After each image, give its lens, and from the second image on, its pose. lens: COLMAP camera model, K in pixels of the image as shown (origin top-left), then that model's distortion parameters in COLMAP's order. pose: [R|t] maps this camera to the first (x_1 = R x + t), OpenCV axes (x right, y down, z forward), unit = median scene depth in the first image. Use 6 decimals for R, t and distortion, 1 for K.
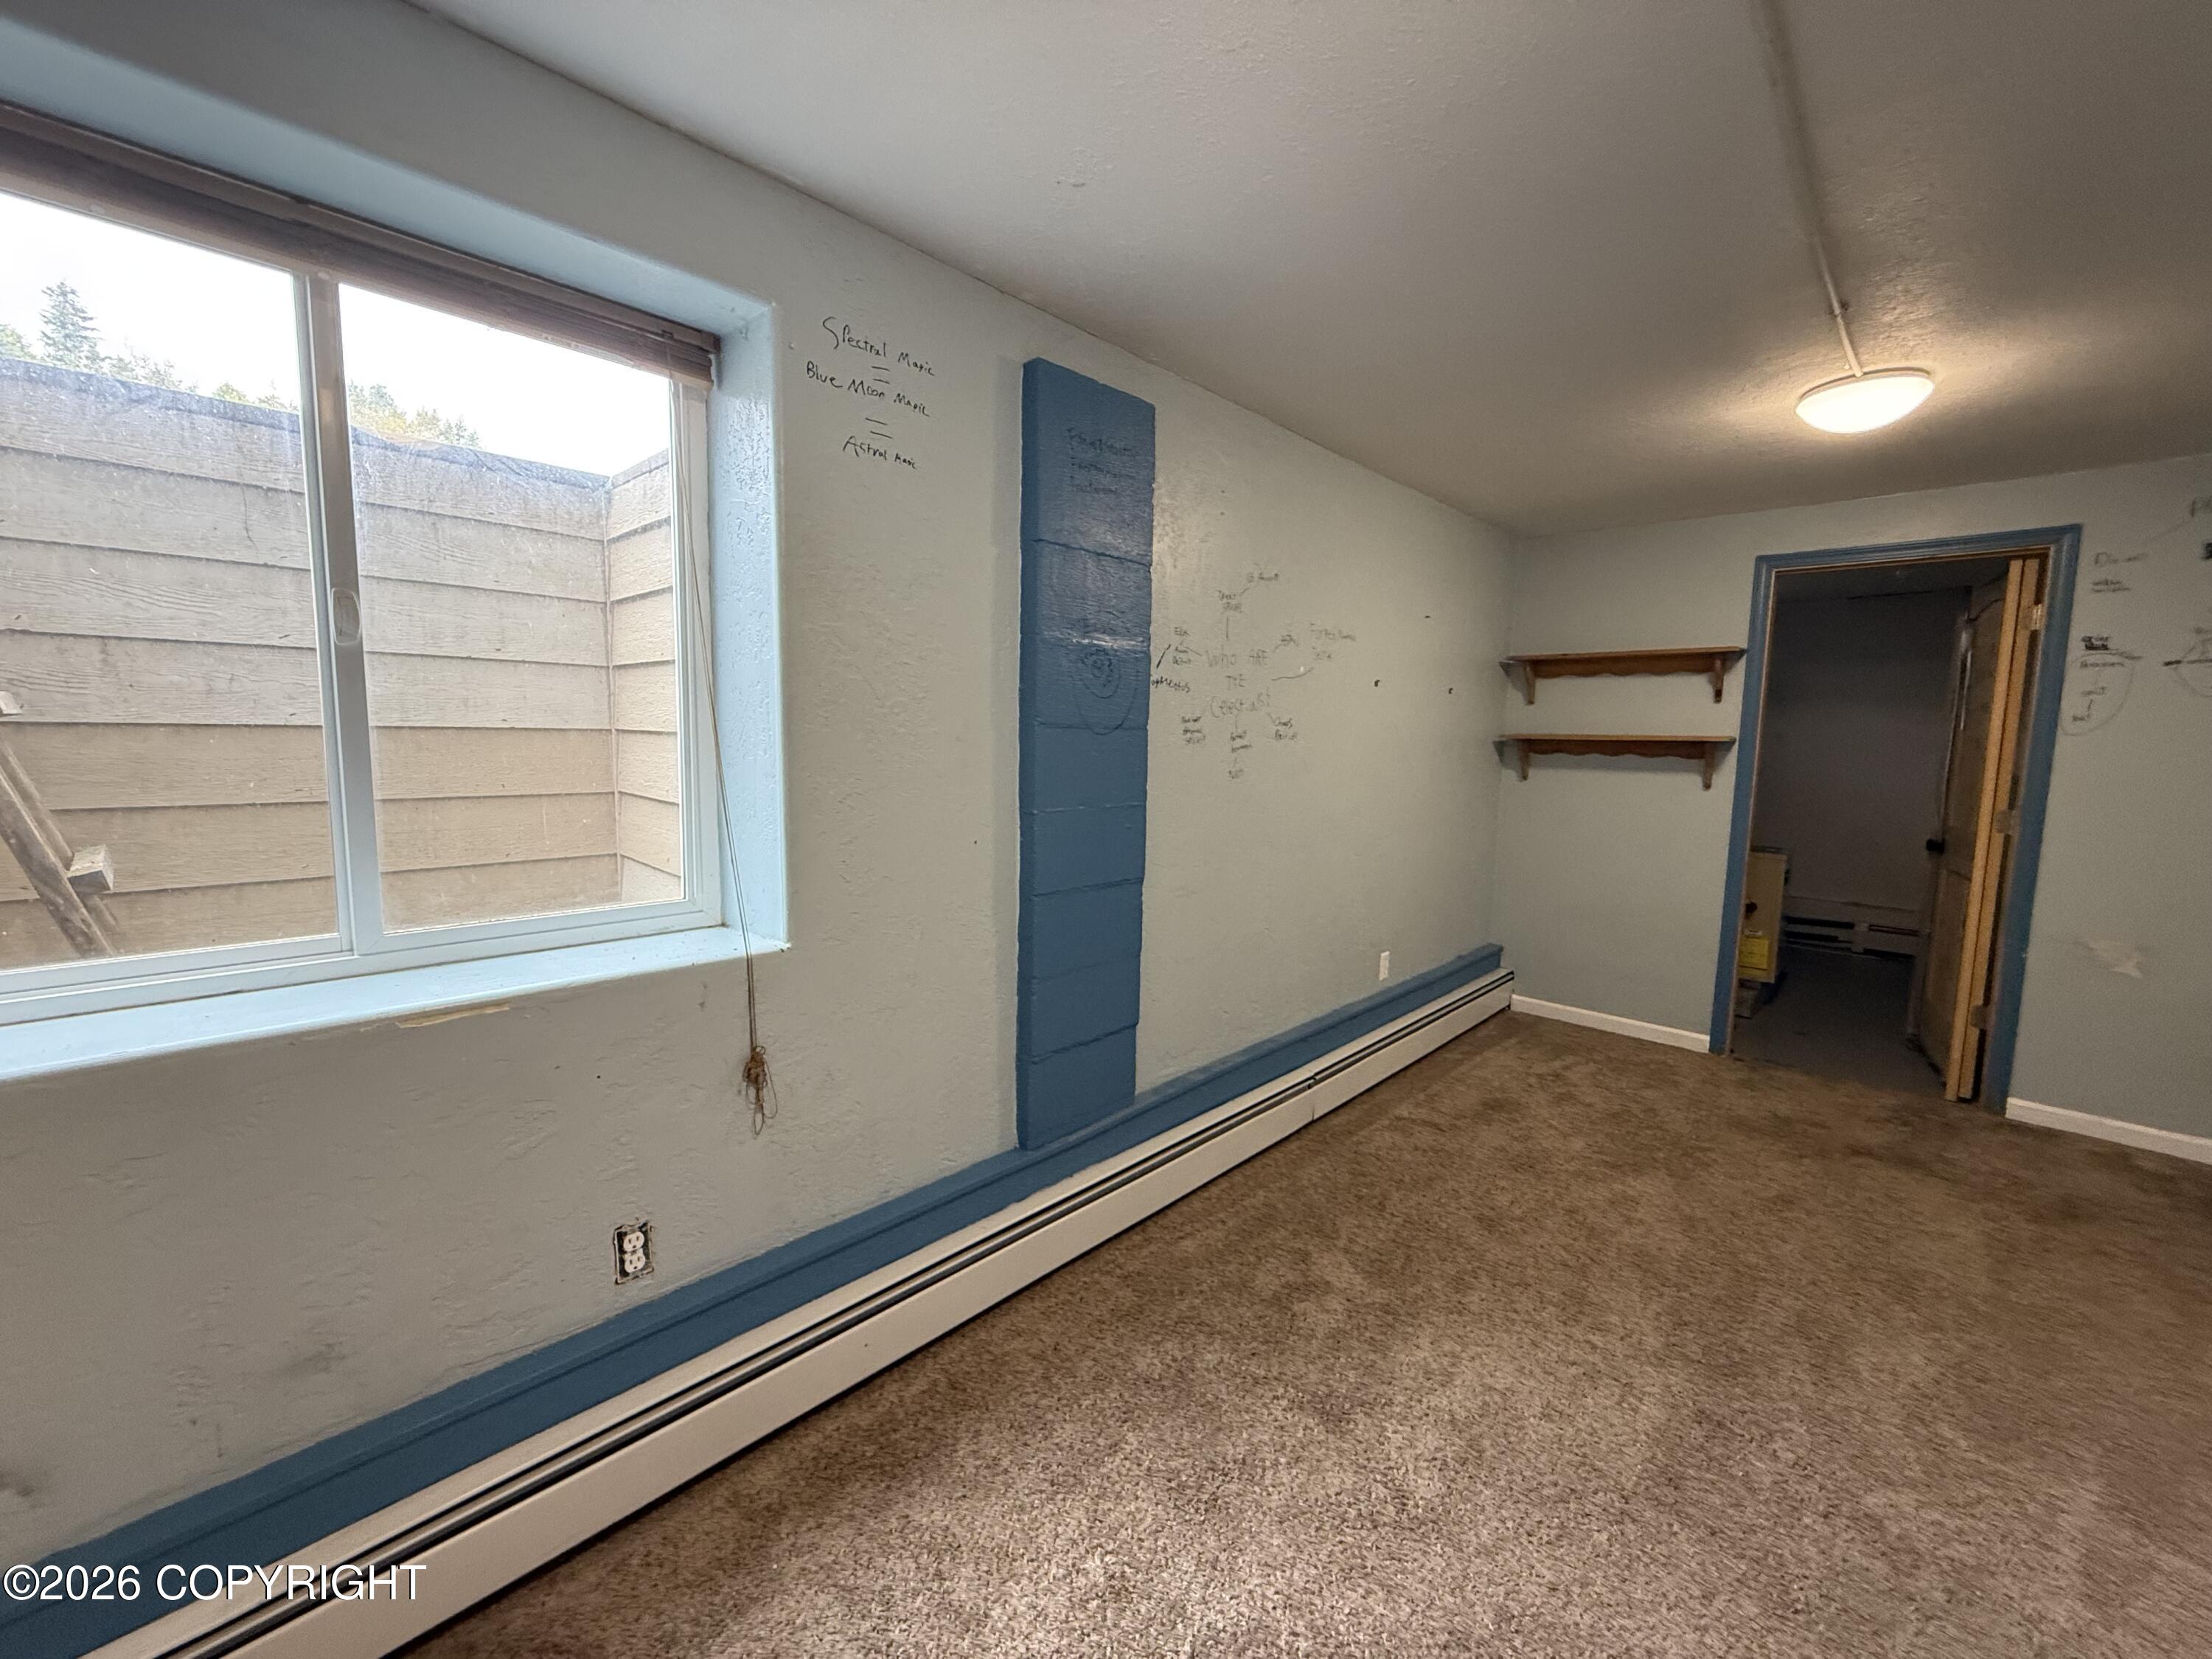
lens RADIAL K [[882.8, 0, 1099.0], [0, 882.8, 826.1], [0, 0, 1]] dist [-0.001331, 0.000439]
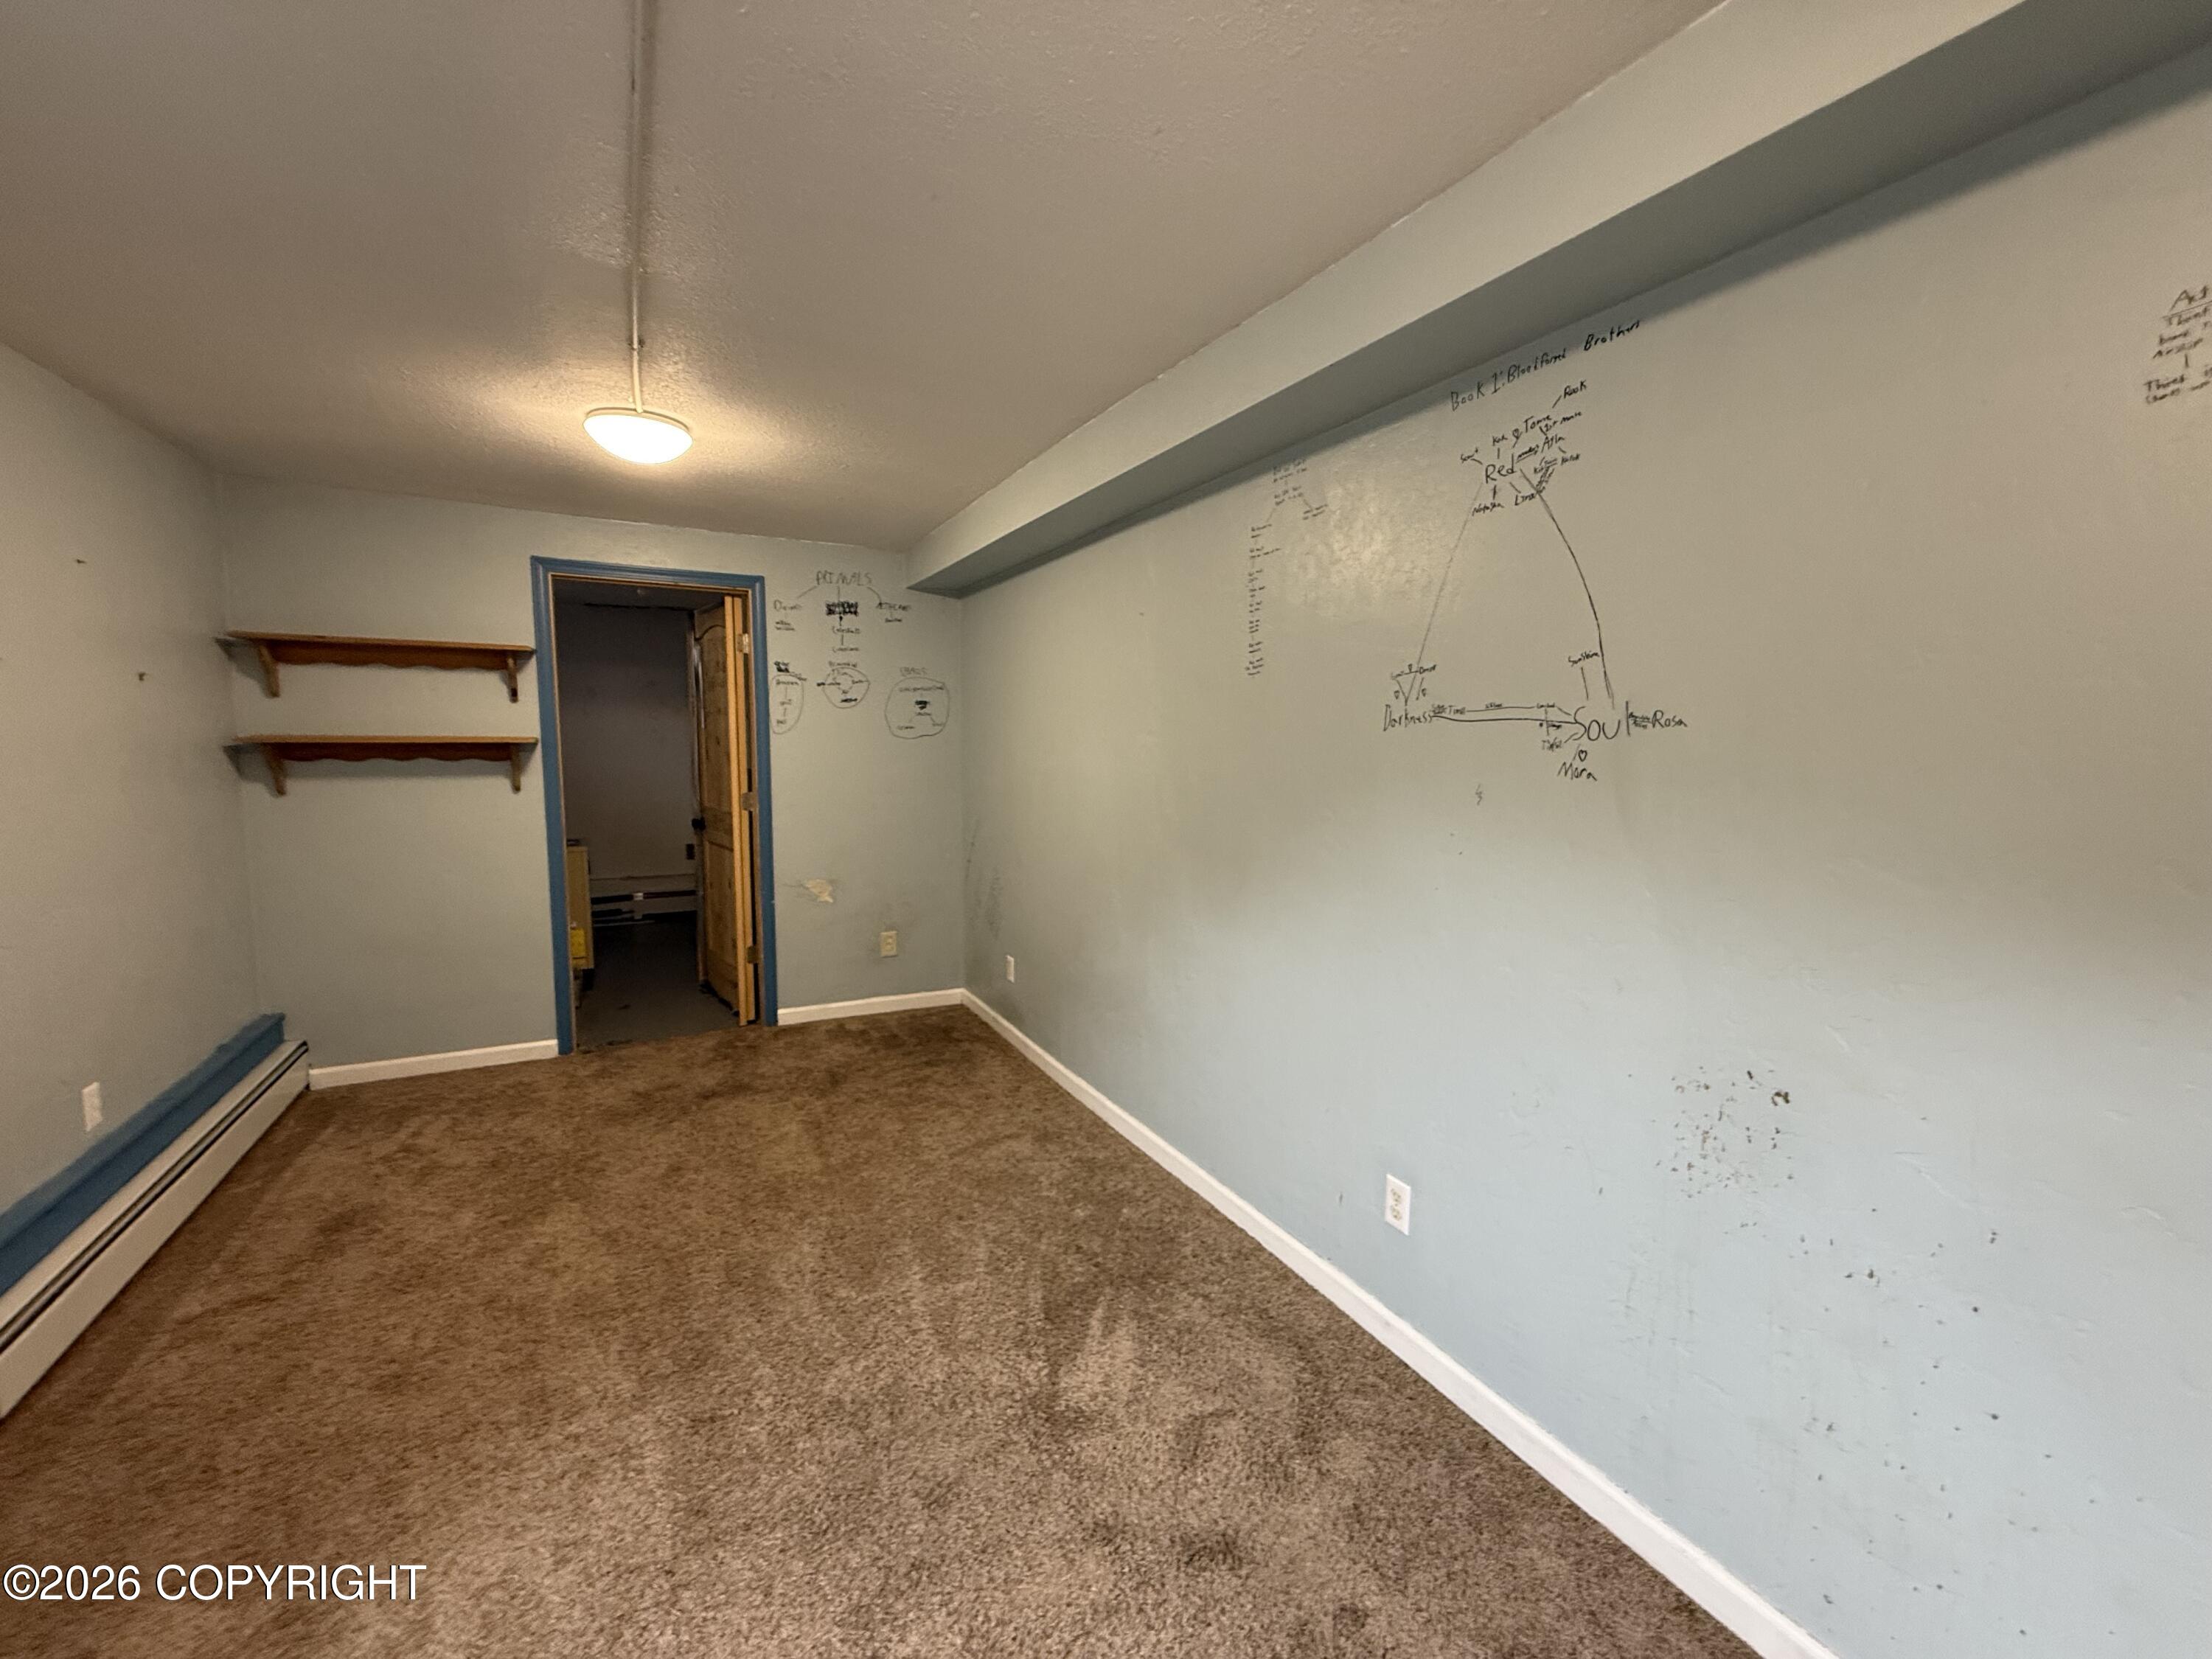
lens RADIAL K [[882.8, 0, 1099.0], [0, 882.8, 826.1], [0, 0, 1]] dist [-0.001331, 0.000439]
pose [[0.317517, -0.110833, 0.941753, -0.028028], [0.095698, 0.991821, 0.084461, -0.031420], [-0.943411, 0.063306, 0.325526, 0.108129]]
